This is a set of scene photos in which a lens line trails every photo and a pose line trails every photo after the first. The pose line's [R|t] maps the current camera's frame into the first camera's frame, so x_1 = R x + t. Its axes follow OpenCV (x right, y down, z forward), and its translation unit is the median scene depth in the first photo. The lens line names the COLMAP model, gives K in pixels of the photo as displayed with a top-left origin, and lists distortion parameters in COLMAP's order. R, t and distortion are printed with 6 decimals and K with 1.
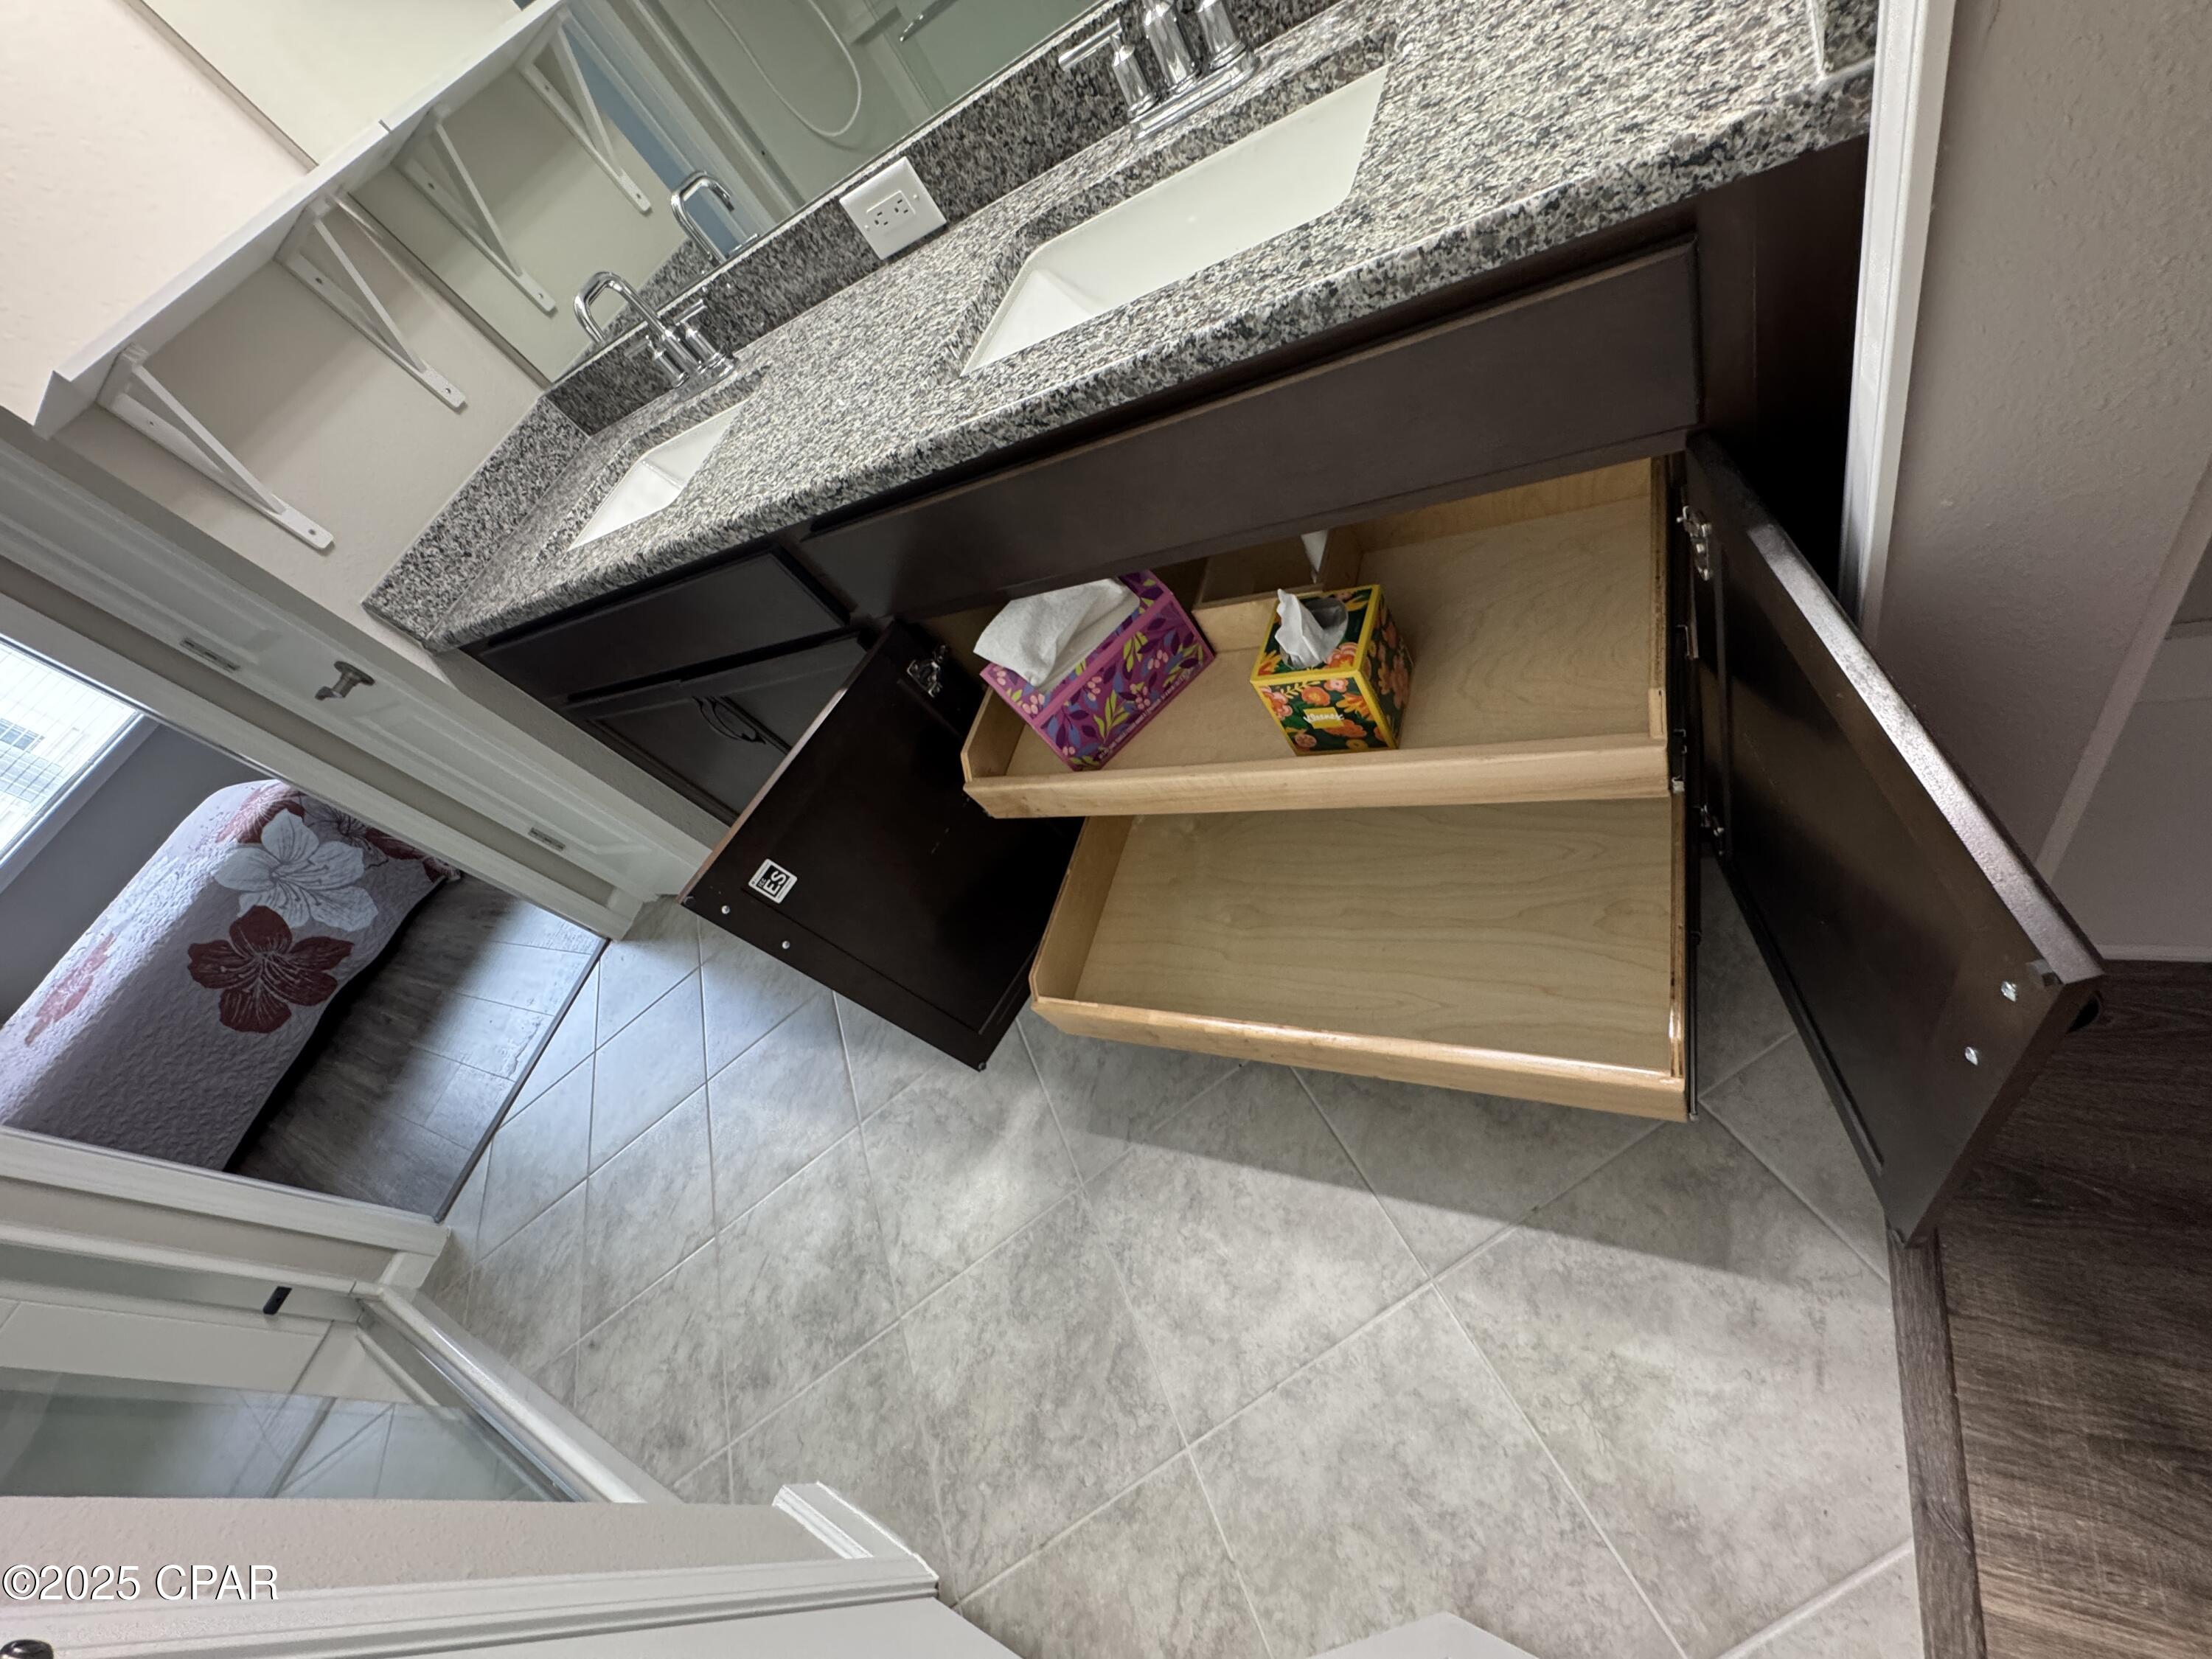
lens RADIAL K [[896.5, 0, 1106.0], [0, 896.5, 829.5], [0, 0, 1]] dist [0.007089, 0.000027]
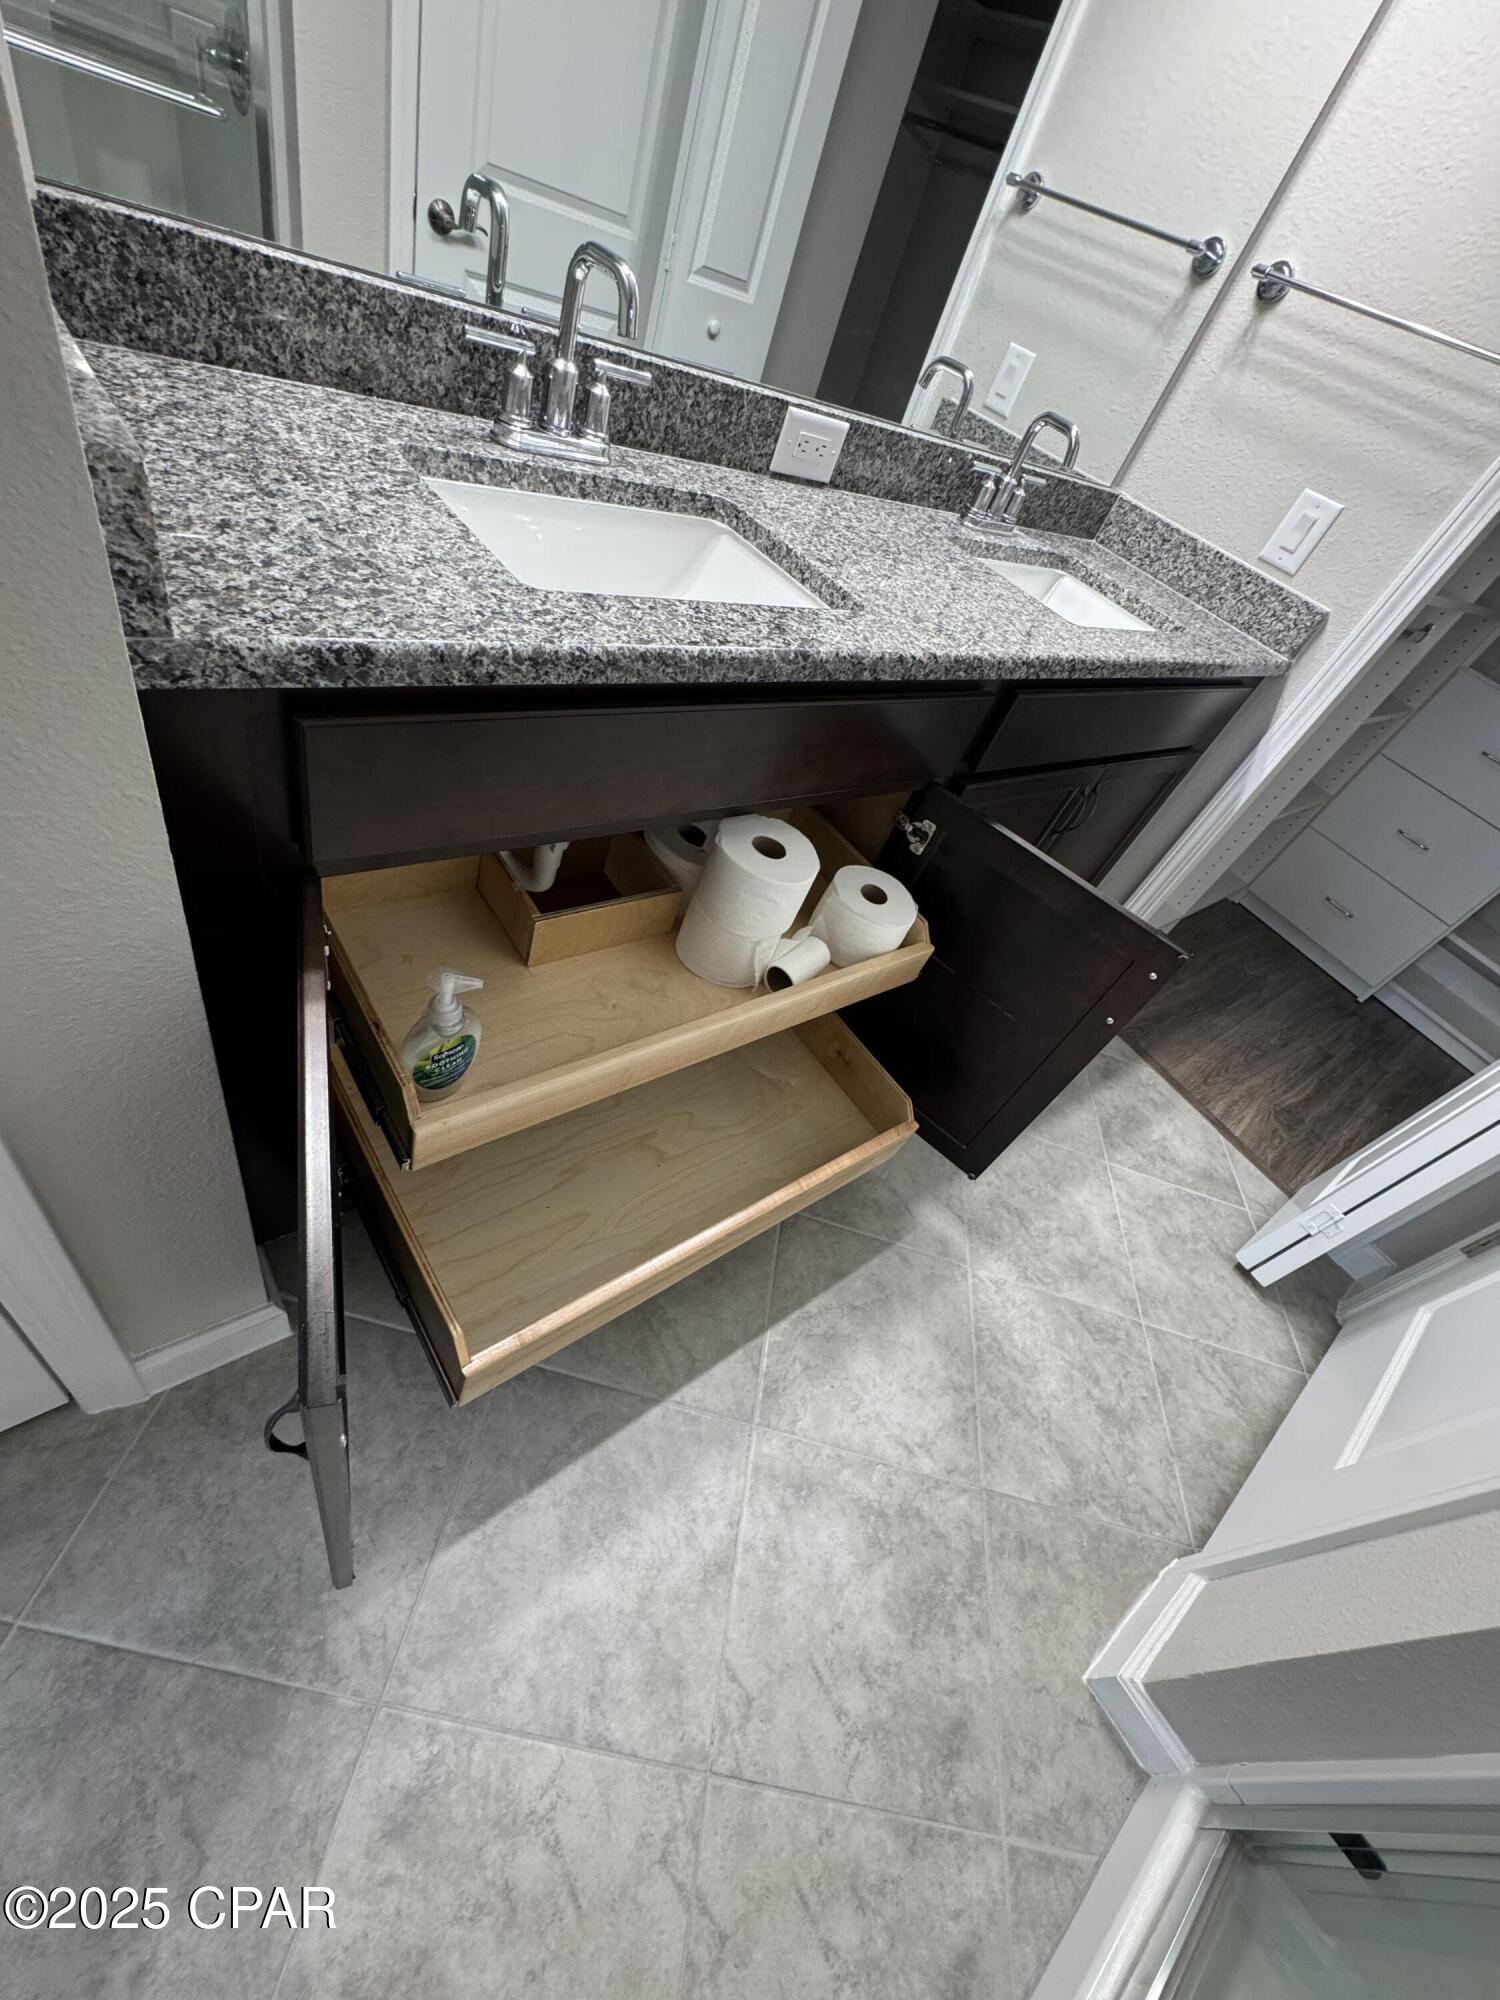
lens RADIAL K [[793.7, 0, 750.0], [0, 793.7, 1000.0], [0, 0, 1]] dist [-0.000464, -0.000167]
pose [[0.287090, -0.069929, 0.955348, -1.239691], [0.301884, 0.953114, -0.020953, -0.013572], [-0.909090, 0.294419, 0.294741, 0.948997]]
